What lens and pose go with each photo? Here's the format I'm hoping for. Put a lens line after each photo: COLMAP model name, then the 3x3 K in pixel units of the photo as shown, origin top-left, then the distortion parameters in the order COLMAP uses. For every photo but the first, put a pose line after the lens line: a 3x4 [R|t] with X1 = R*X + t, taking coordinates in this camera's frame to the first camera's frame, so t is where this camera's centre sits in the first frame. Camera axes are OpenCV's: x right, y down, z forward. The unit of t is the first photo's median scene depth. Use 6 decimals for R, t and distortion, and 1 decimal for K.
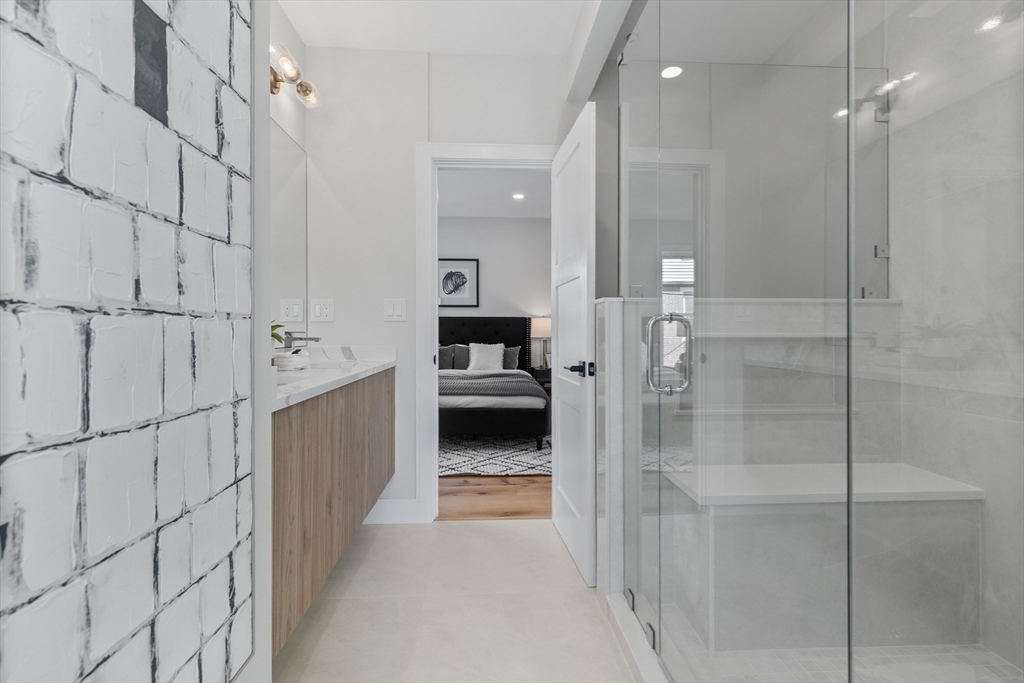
lens RADIAL K [[463.0, 0, 512.0], [0, 463.0, 341.5], [0, 0, 1]] dist [0.004785, 0.000892]
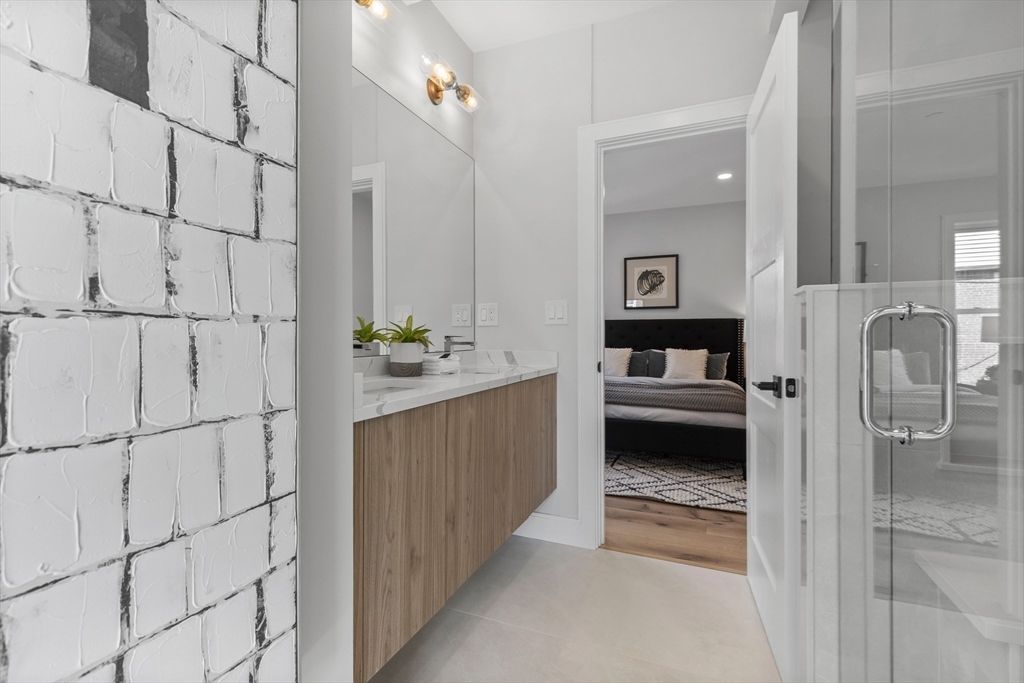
lens RADIAL K [[463.0, 0, 512.0], [0, 463.0, 341.5], [0, 0, 1]] dist [0.004785, 0.000892]
pose [[0.898546, 0.005089, -0.438851, 0.229223], [-0.008852, 0.999940, -0.006528, -0.008098], [0.438791, 0.009750, 0.898536, 0.393643]]
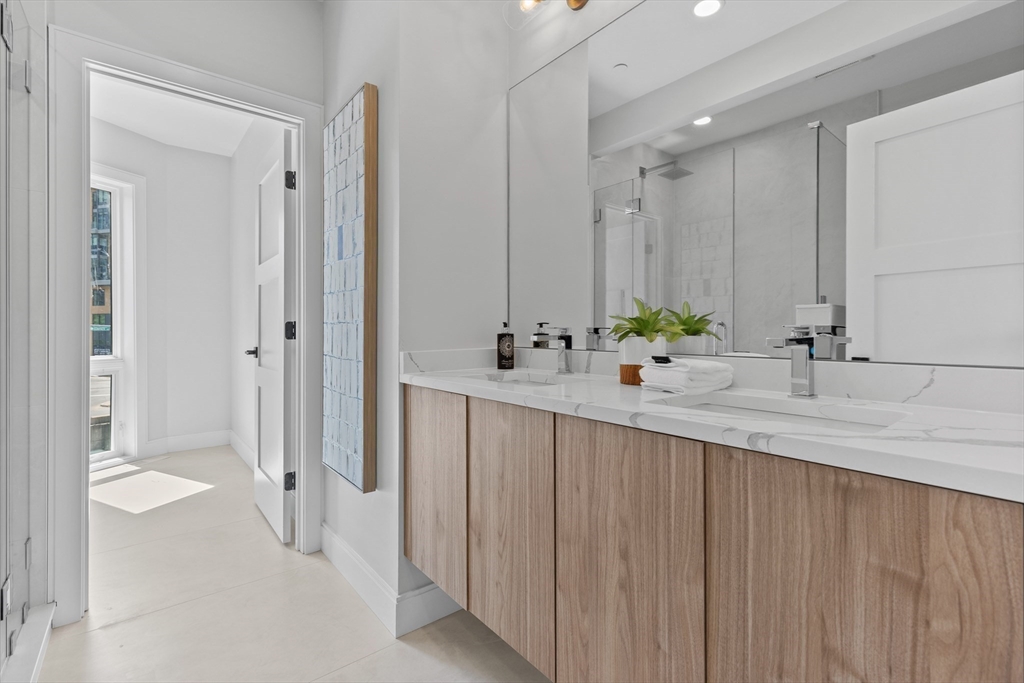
lens RADIAL K [[458.0, 0, 511.1], [0, 458.0, 329.2], [0, 0, 1]] dist [0.000477, 0.000087]
pose [[-0.813746, 0.002327, -0.581215, 0.059861], [-0.005021, 0.999927, 0.011033, -0.045414], [0.581198, 0.011897, -0.813675, 3.152801]]
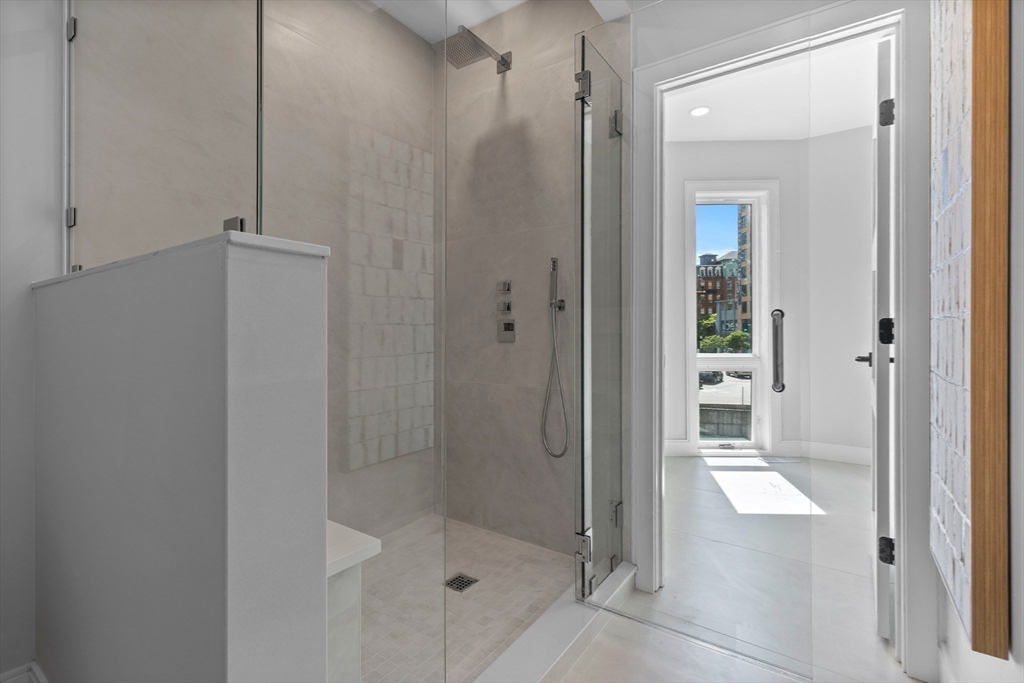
lens RADIAL K [[458.0, 0, 511.1], [0, 458.0, 329.2], [0, 0, 1]] dist [0.000477, 0.000087]
pose [[-0.786899, 0.004473, 0.617066, -0.381526], [0.010495, 0.999926, 0.006135, -0.037481], [-0.616993, 0.011304, -0.786888, 2.618790]]
